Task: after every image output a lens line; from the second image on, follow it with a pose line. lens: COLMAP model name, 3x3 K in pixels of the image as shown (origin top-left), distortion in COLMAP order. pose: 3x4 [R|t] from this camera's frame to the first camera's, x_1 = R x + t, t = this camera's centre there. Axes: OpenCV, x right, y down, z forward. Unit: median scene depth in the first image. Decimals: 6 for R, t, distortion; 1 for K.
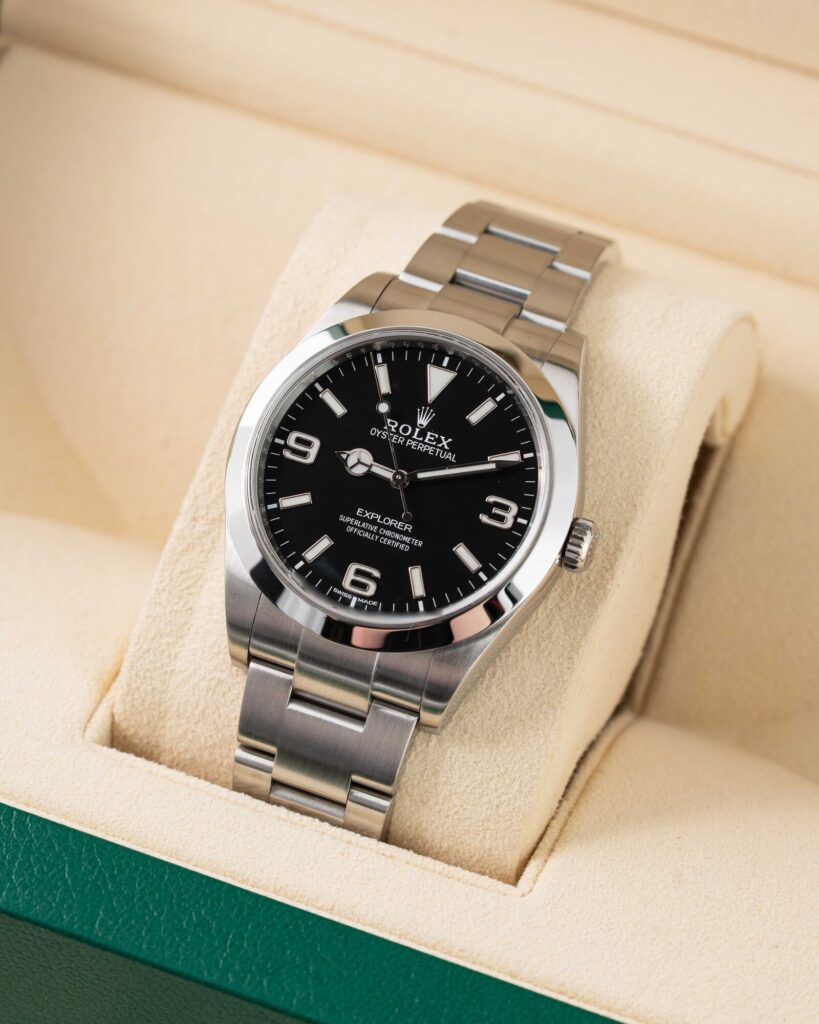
lens RADIAL K [[6759.7, 0, 412.9], [0, 6759.7, 516.9], [0, 0, 1]] dist [-1.061183, 0.000000]
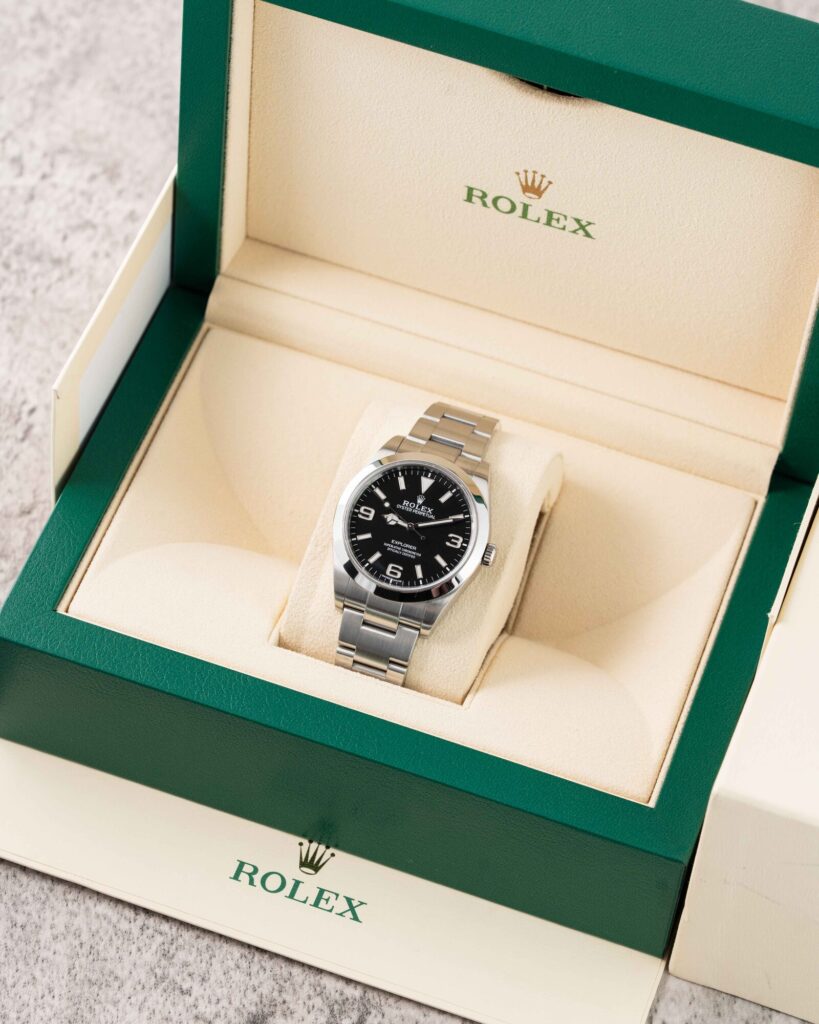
lens RADIAL K [[6759.7, 0, 408.2], [0, 6759.7, 510.4], [0, 0, 1]] dist [-1.061183, 0.000000]
pose [[0.998576, -0.004925, 0.053113, -0.122445], [0.005755, 0.999864, -0.015487, 0.023874], [-0.053030, 0.015771, 0.998468, -1.261473]]
